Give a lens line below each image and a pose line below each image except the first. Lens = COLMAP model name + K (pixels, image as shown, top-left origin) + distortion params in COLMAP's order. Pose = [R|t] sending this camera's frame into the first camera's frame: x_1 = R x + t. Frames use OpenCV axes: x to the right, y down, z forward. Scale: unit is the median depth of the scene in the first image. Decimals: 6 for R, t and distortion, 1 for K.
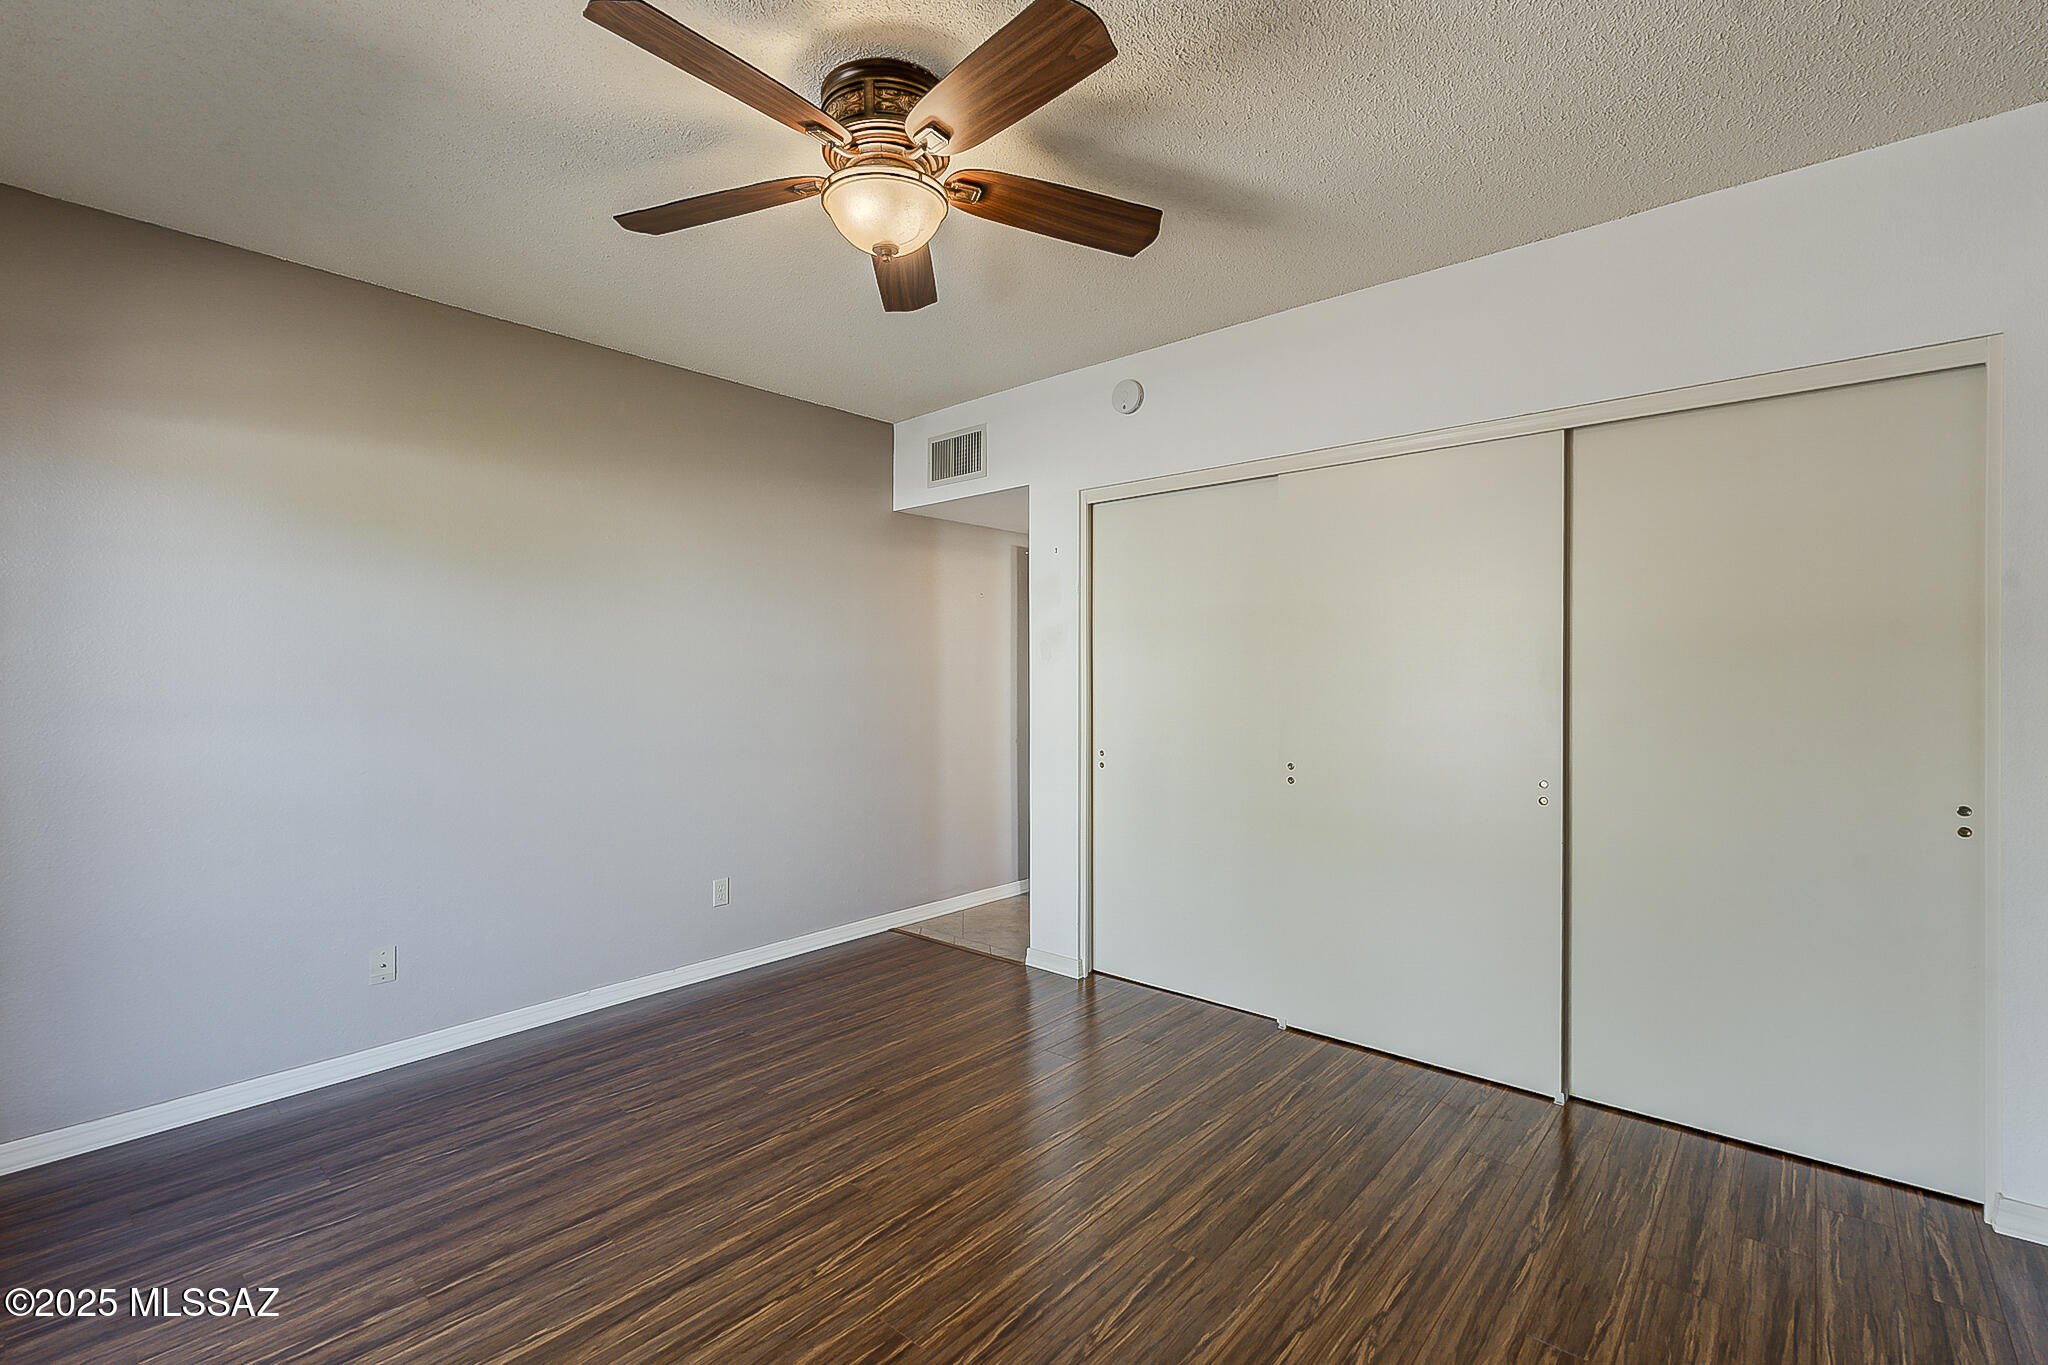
lens RADIAL K [[912.8, 0, 1025.0], [0, 912.8, 681.0], [0, 0, 1]] dist [-0.005883, 0.000636]
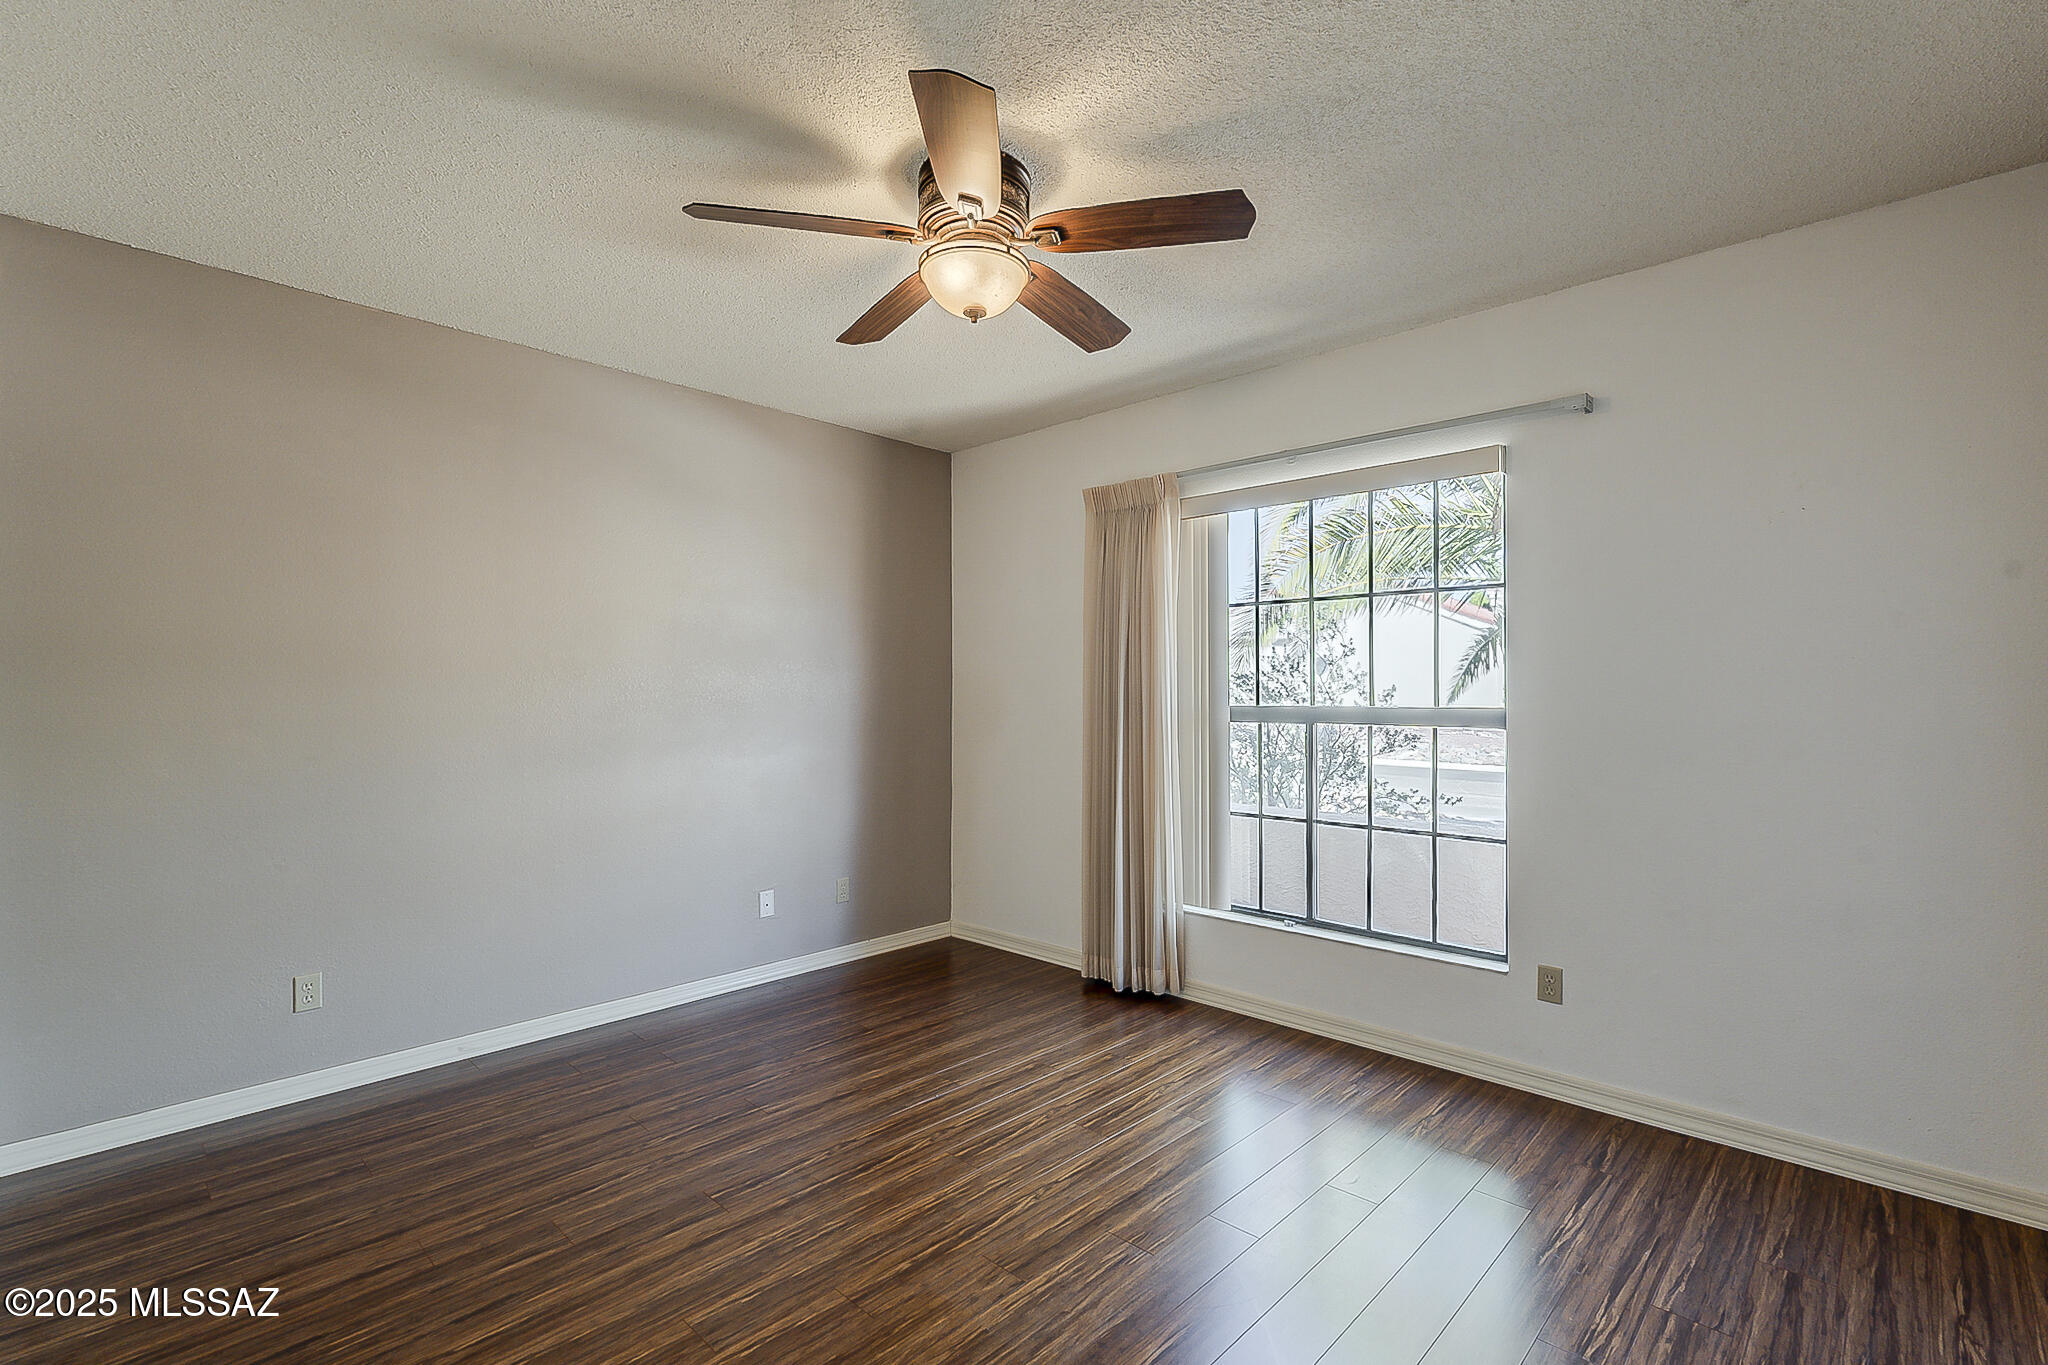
lens RADIAL K [[912.8, 0, 1022.0], [0, 912.8, 687.2], [0, 0, 1]] dist [-0.005883, 0.000636]
pose [[-0.998855, 0.004003, 0.047681, -0.247534], [0.003882, 0.999989, -0.002635, -0.009964], [-0.047691, -0.002447, -0.998859, 1.987018]]
